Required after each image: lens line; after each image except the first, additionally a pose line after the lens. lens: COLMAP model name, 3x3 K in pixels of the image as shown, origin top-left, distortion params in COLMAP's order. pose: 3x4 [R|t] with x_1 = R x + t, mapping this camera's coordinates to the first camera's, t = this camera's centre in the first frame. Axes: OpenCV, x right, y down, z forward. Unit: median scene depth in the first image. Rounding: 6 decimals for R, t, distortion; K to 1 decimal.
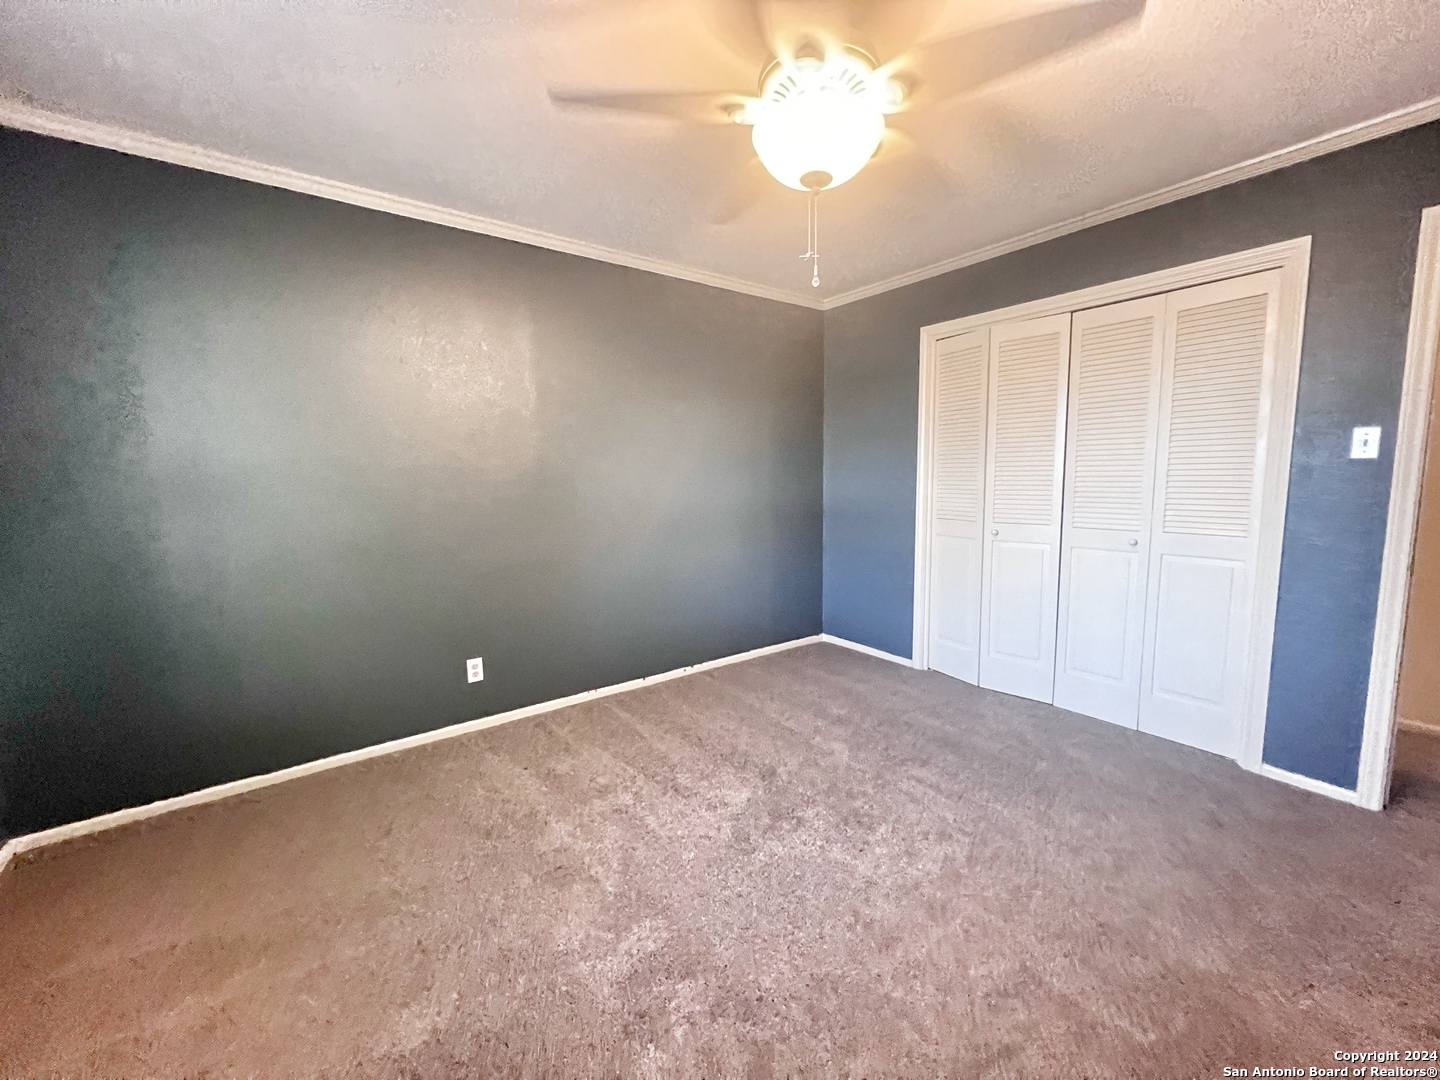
lens RADIAL K [[577.4, 0, 717.7], [0, 577.4, 536.1], [0, 0, 1]] dist [-0.002181, -0.000127]
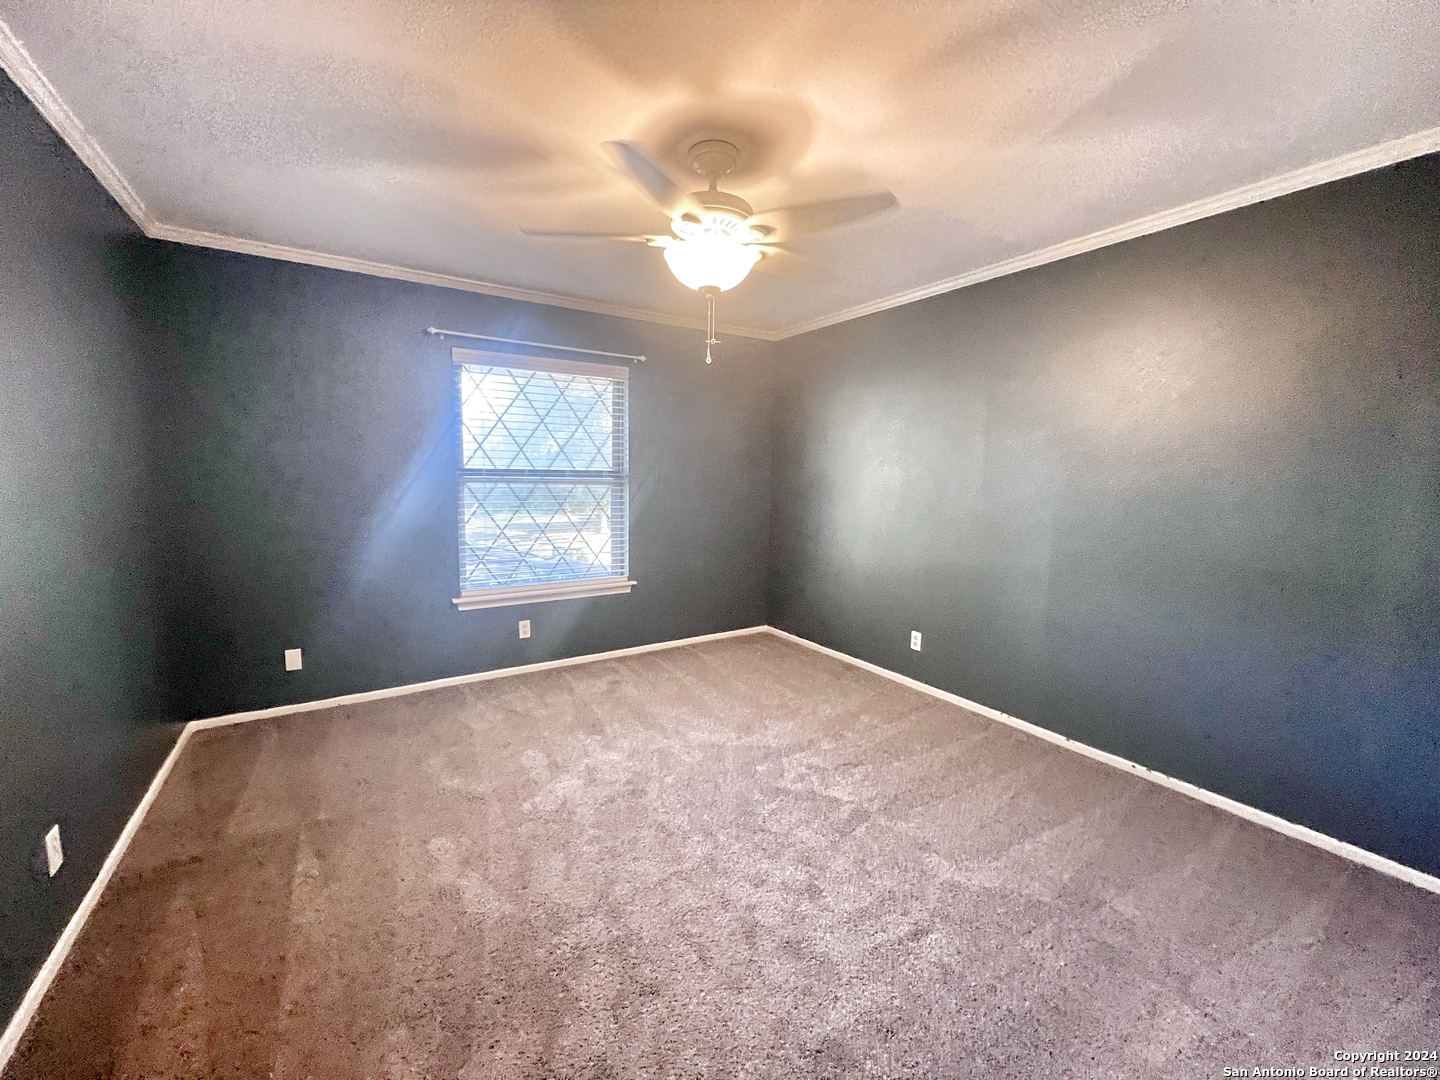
lens RADIAL K [[576.9, 0, 726.4], [0, 576.9, 535.0], [0, 0, 1]] dist [-0.000686, -0.000049]
pose [[-0.065259, 0.115068, -0.991212, 0.856628], [-0.128395, 0.984104, 0.122696, -0.103094], [0.989574, 0.135274, -0.049448, 0.618415]]
